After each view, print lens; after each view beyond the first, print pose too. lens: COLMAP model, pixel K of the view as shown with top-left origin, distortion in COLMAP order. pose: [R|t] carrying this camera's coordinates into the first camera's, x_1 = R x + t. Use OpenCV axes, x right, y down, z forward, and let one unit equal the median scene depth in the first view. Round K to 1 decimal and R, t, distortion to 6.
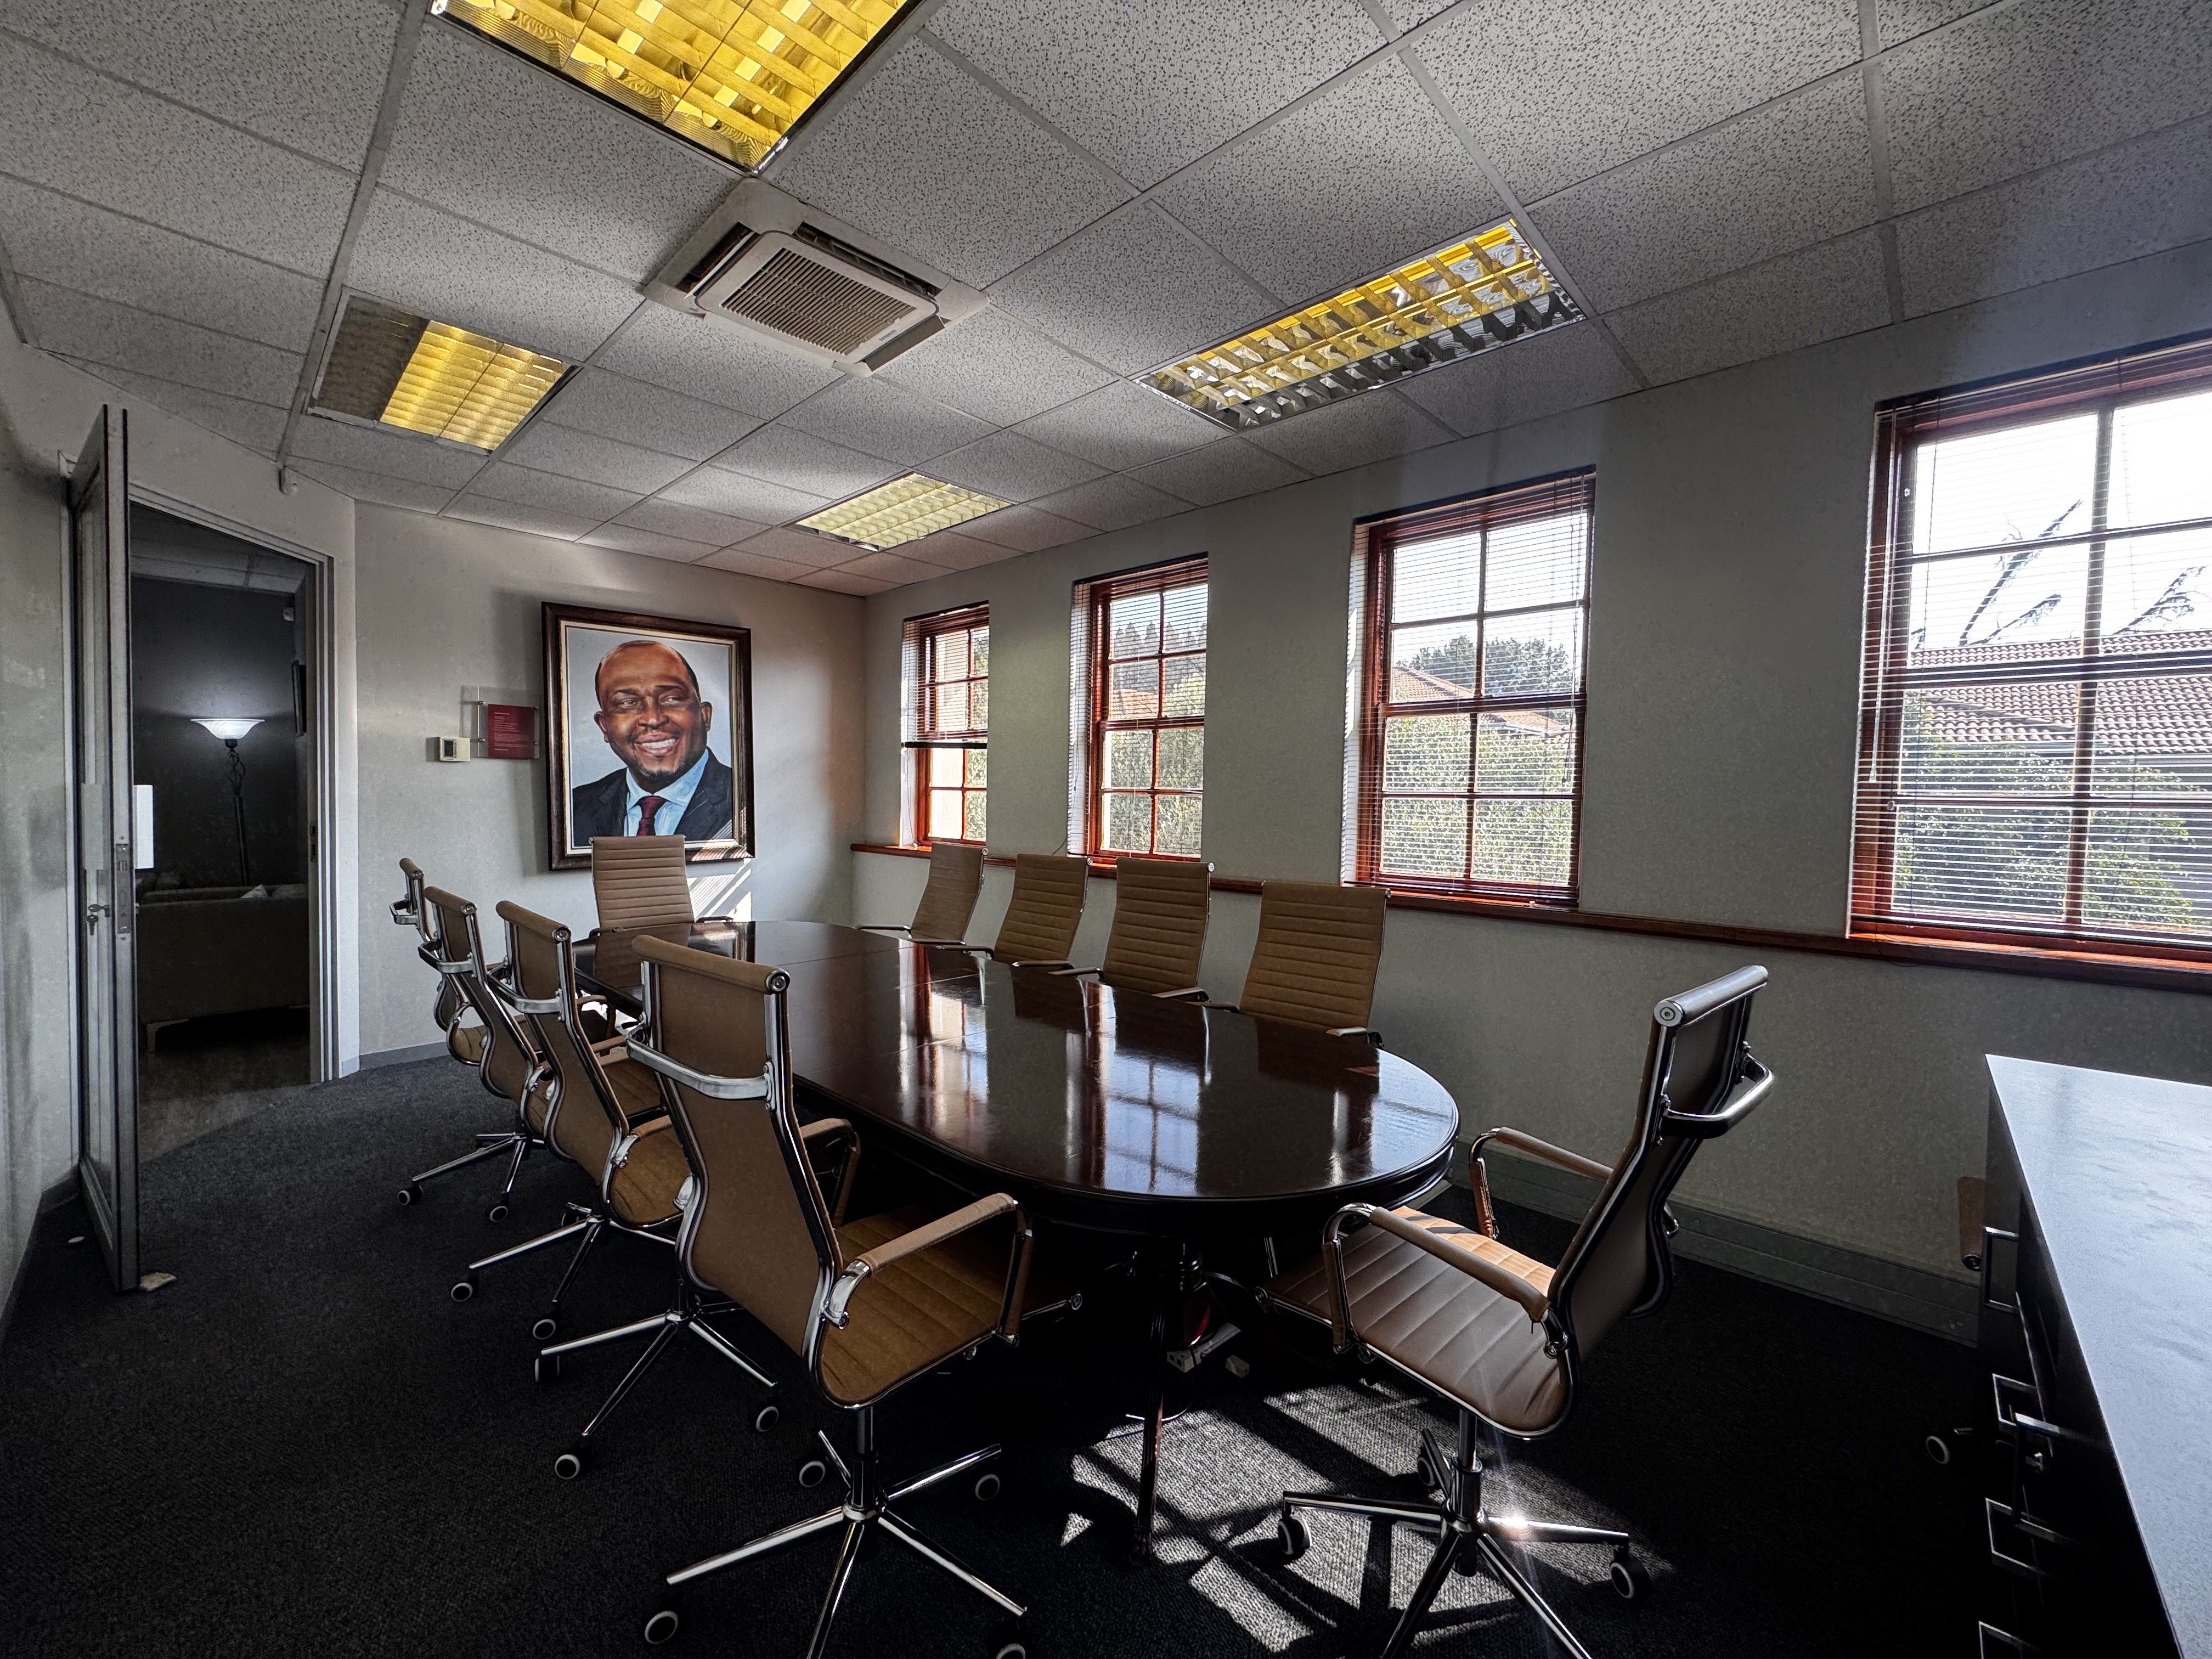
lens RADIAL K [[877.4, 0, 1093.1], [0, 877.4, 831.2], [0, 0, 1]] dist [-0.005329, 0.000562]
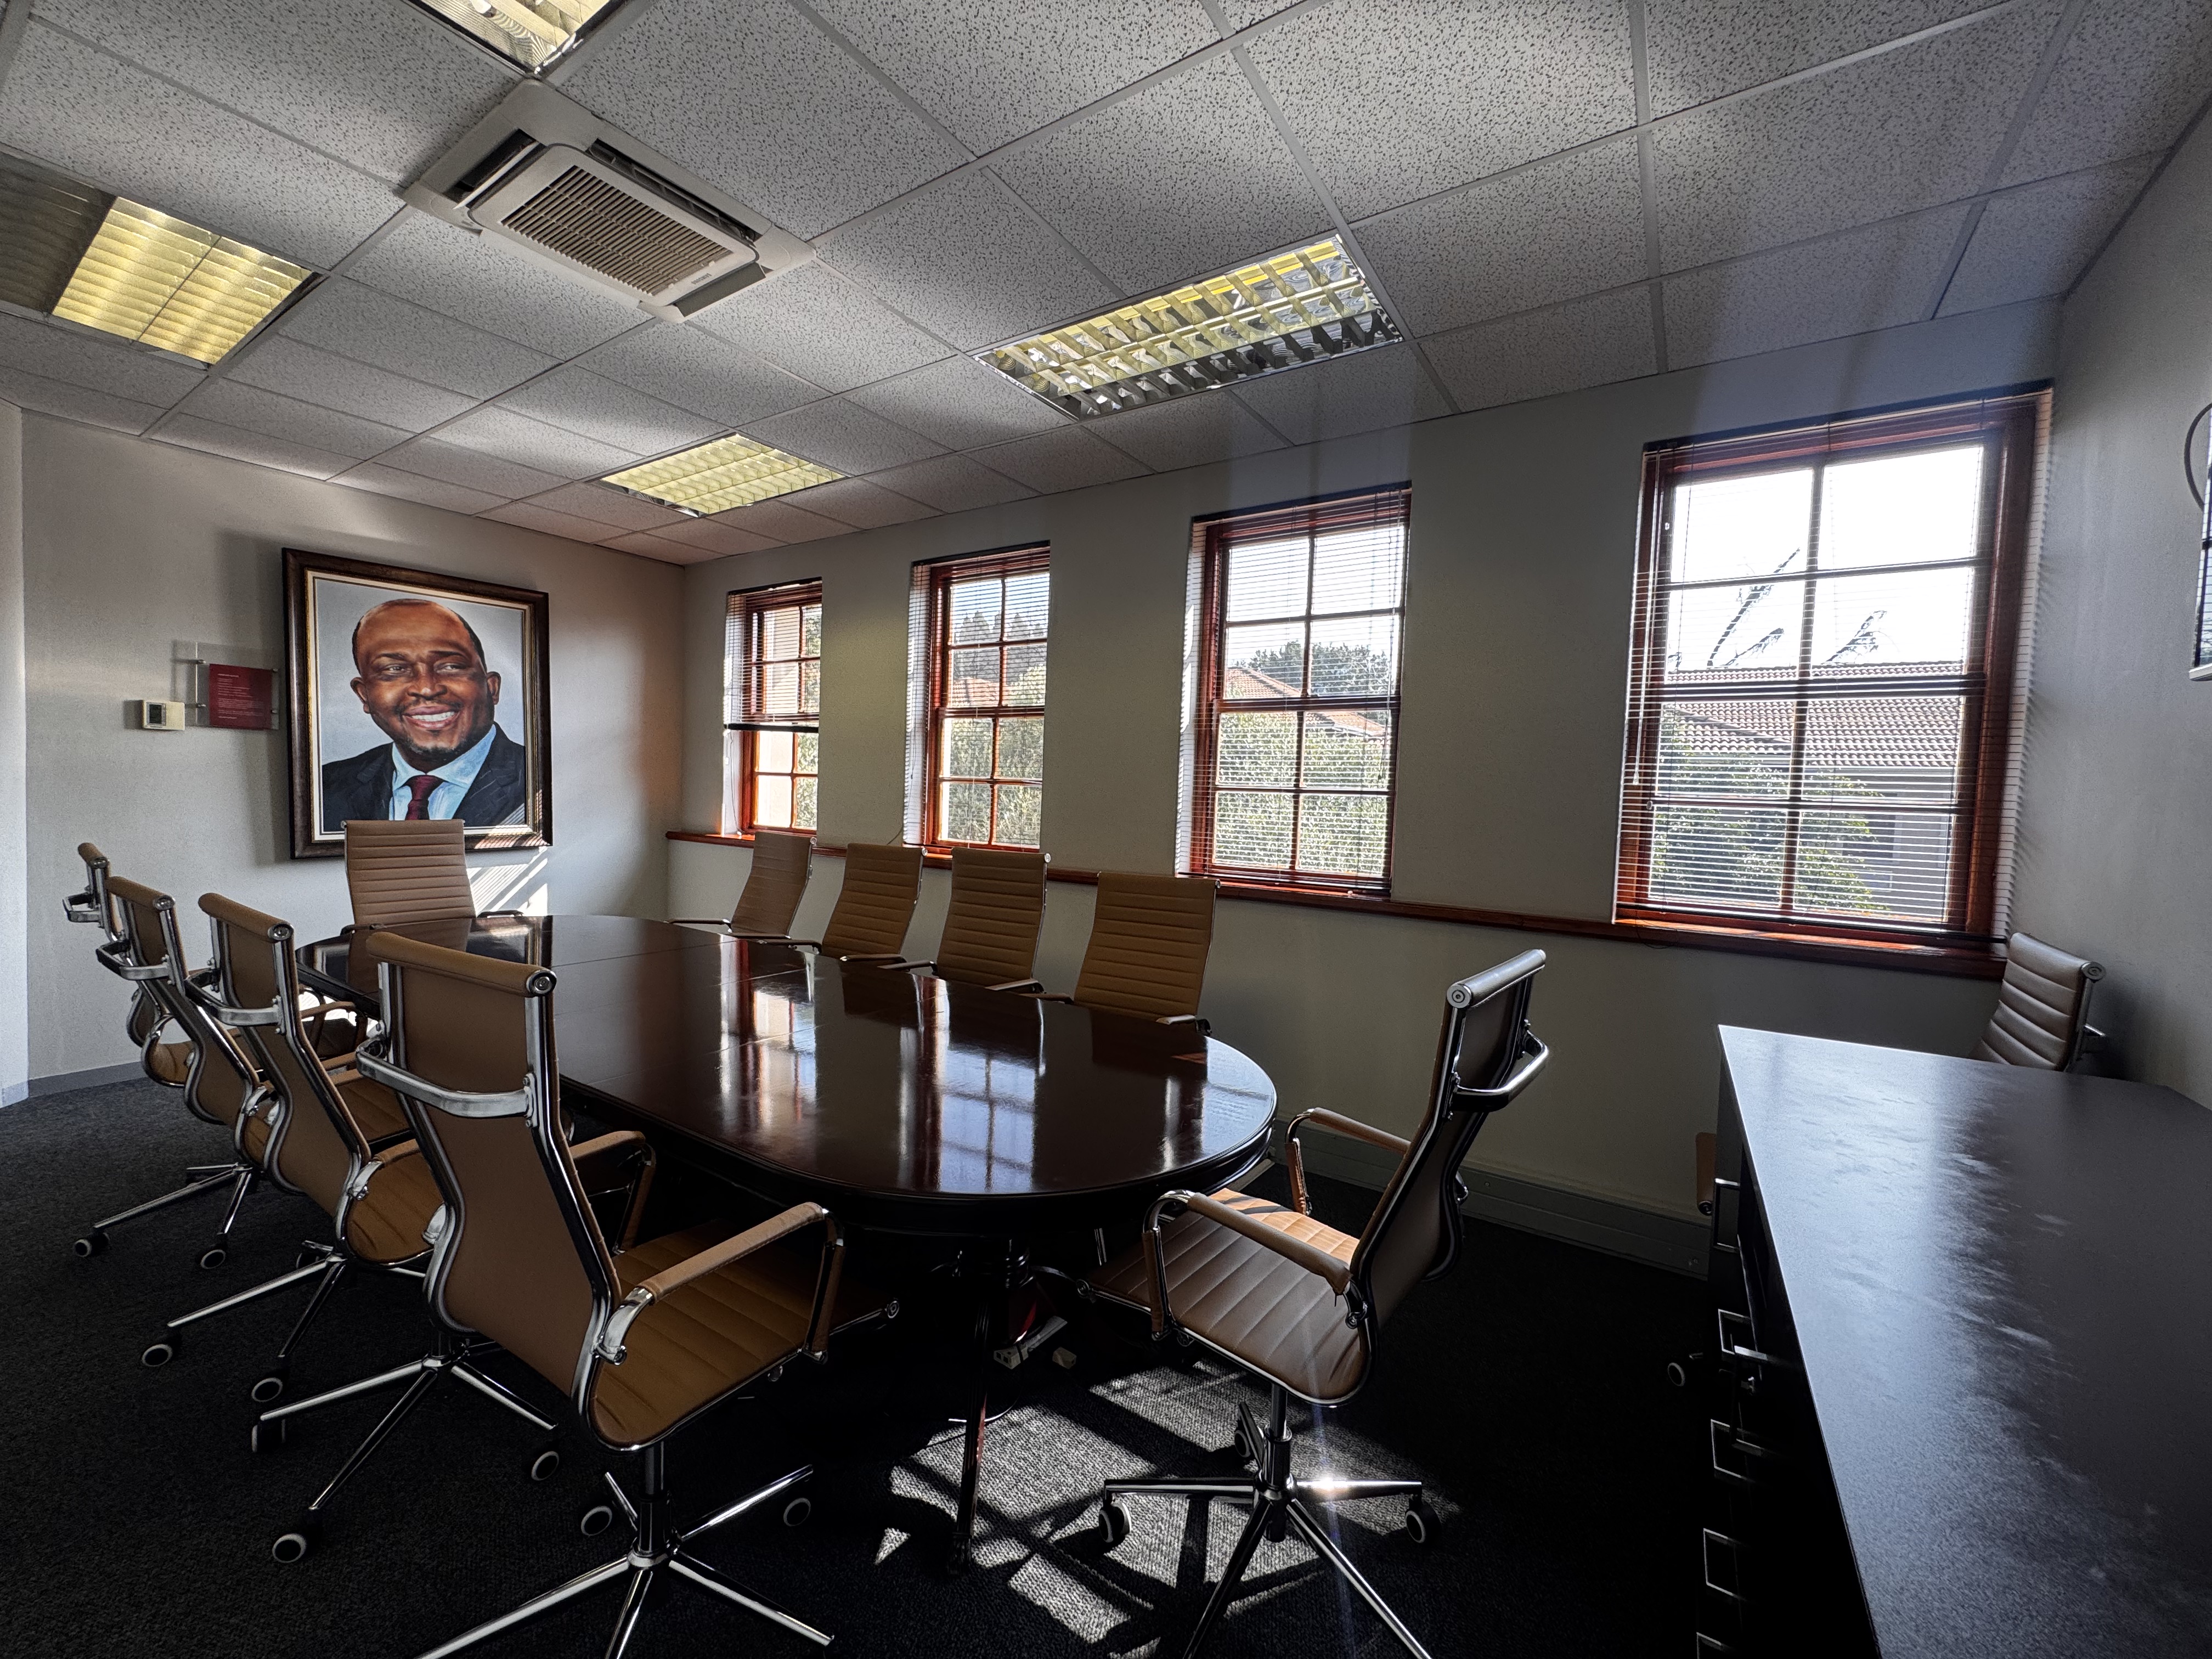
lens RADIAL K [[877.4, 0, 1093.5], [0, 877.4, 831.7], [0, 0, 1]] dist [-0.005329, 0.000562]
pose [[0.985151, 0.008869, 0.171458, 0.018181], [-0.010621, 0.999900, 0.009305, 0.001922], [-0.171359, -0.010988, 0.985147, 0.015578]]
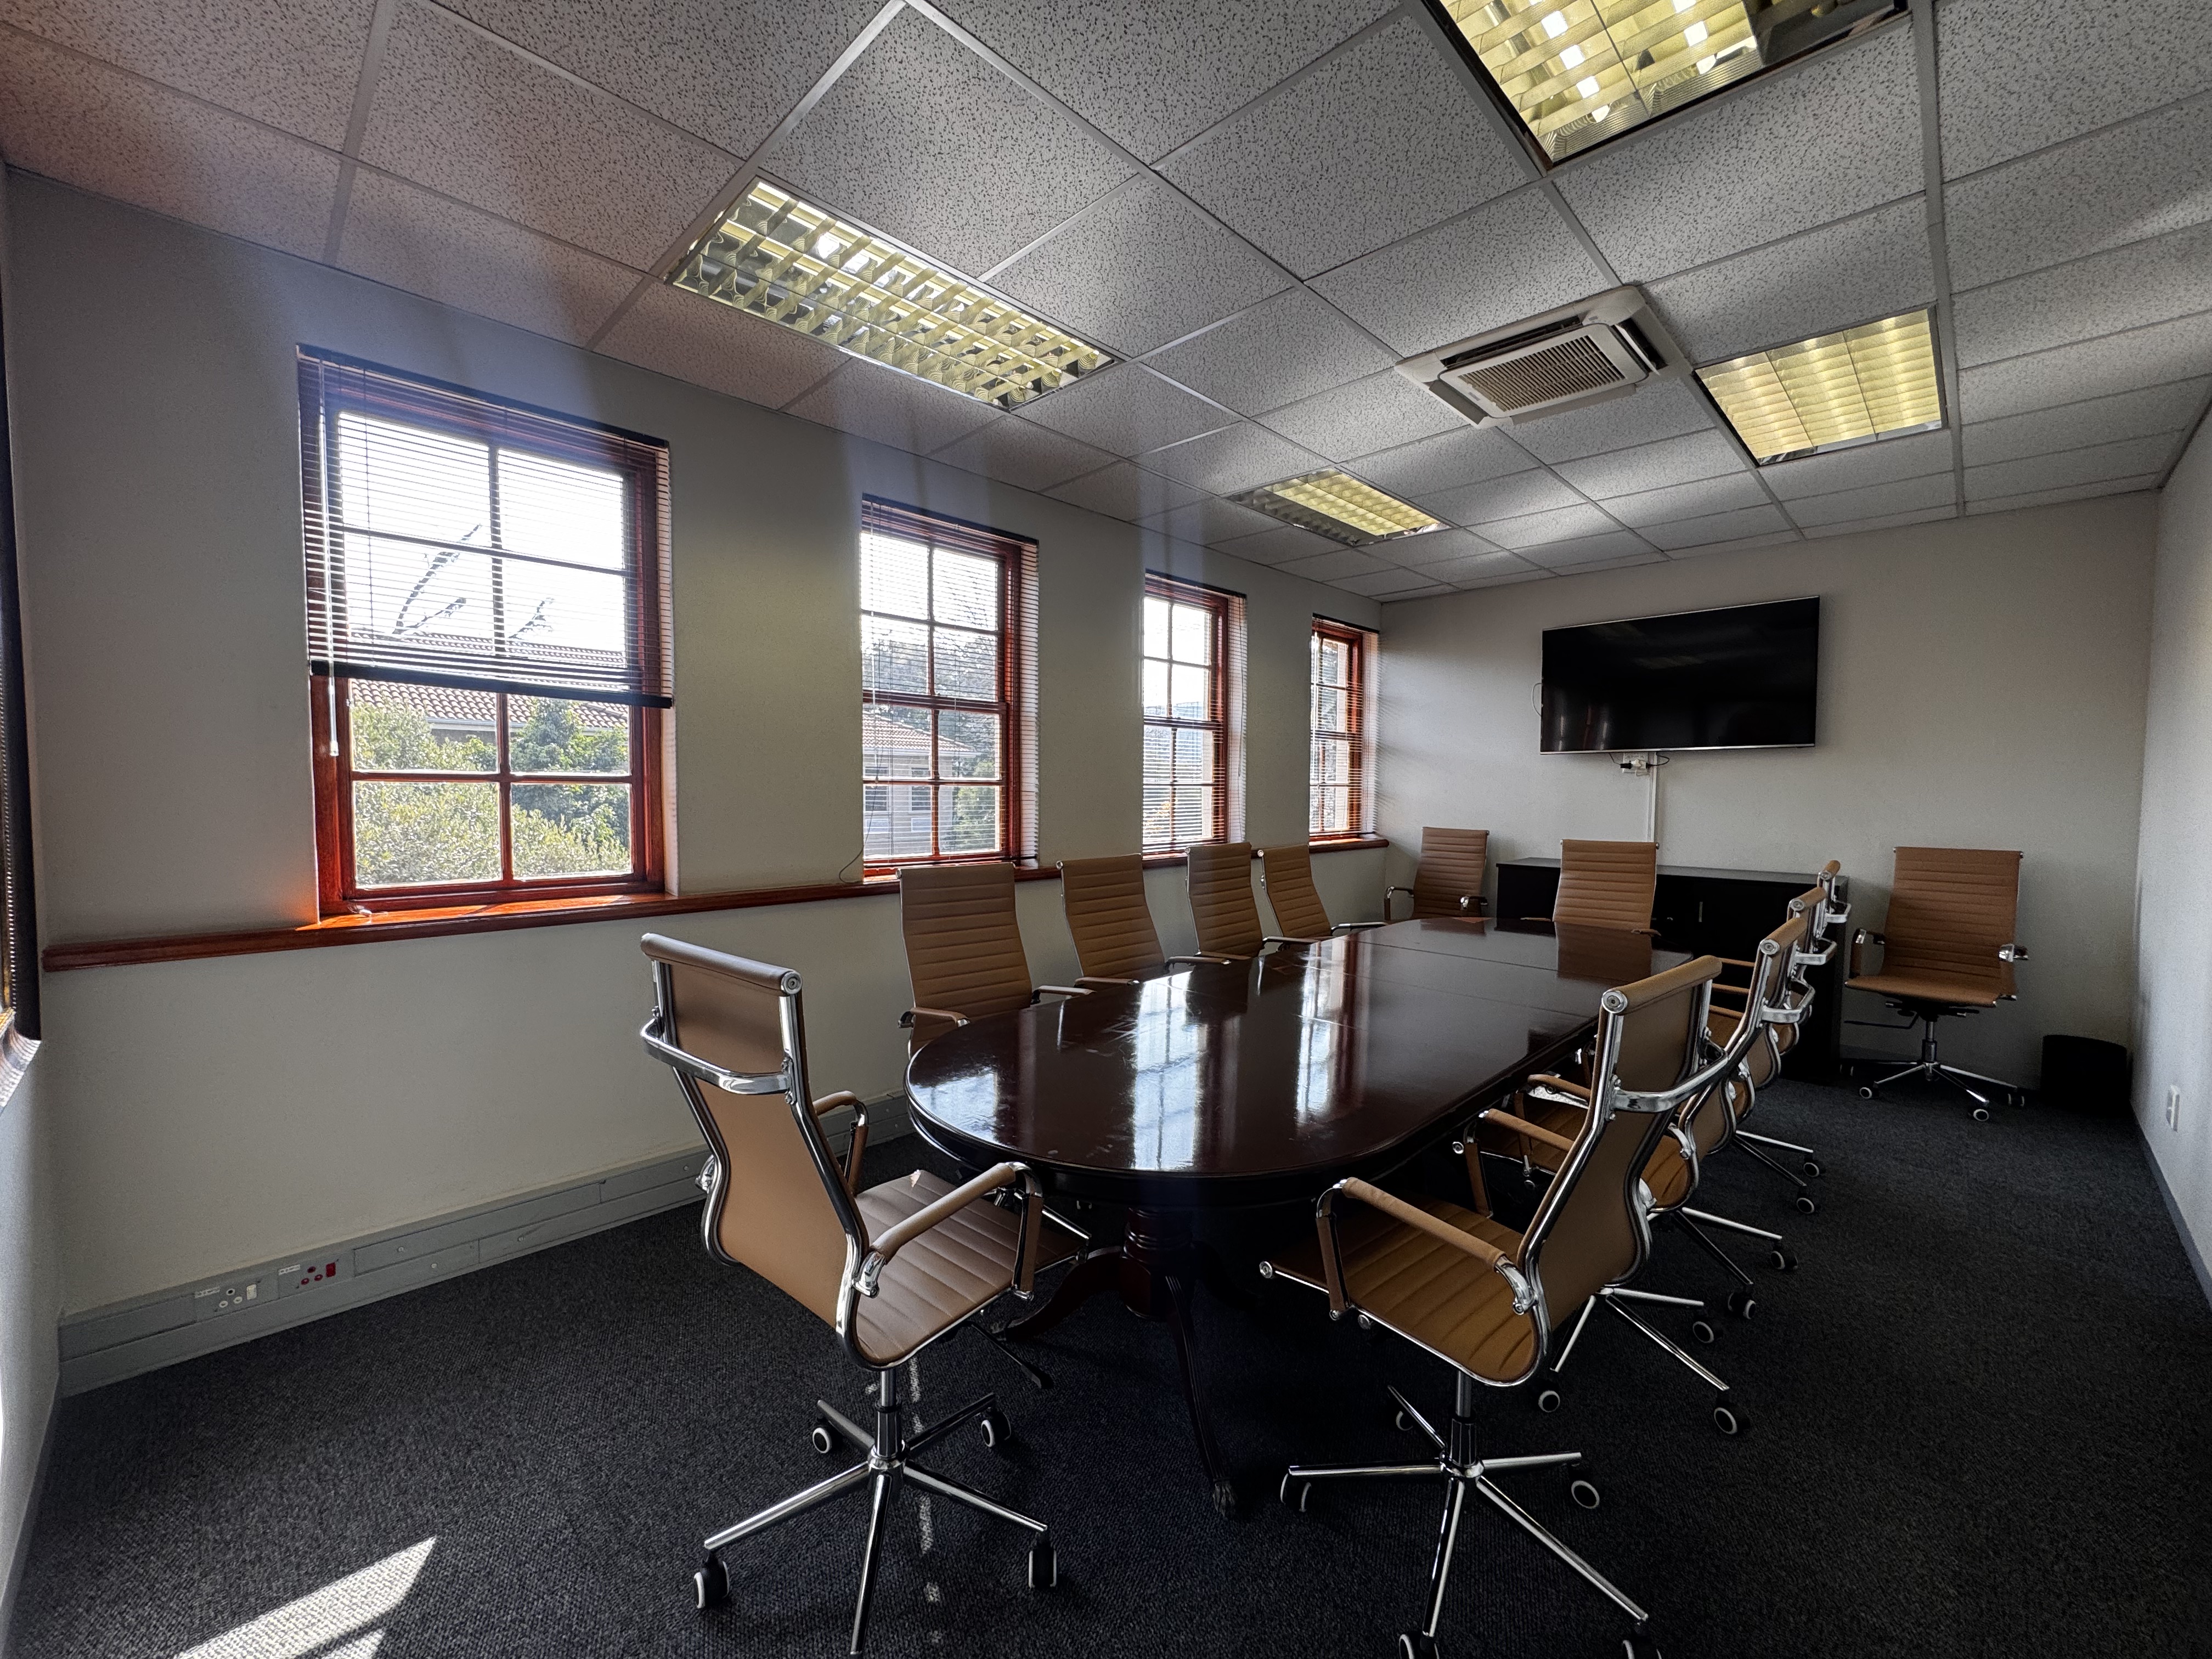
lens RADIAL K [[877.4, 0, 1123.2], [0, 877.4, 841.7], [0, 0, 1]] dist [-0.005329, 0.000562]
pose [[0.004003, -0.082507, 0.996582, -1.176793], [0.034445, 0.996010, 0.082321, -0.075339], [-0.999399, 0.033998, 0.006829, 1.211826]]
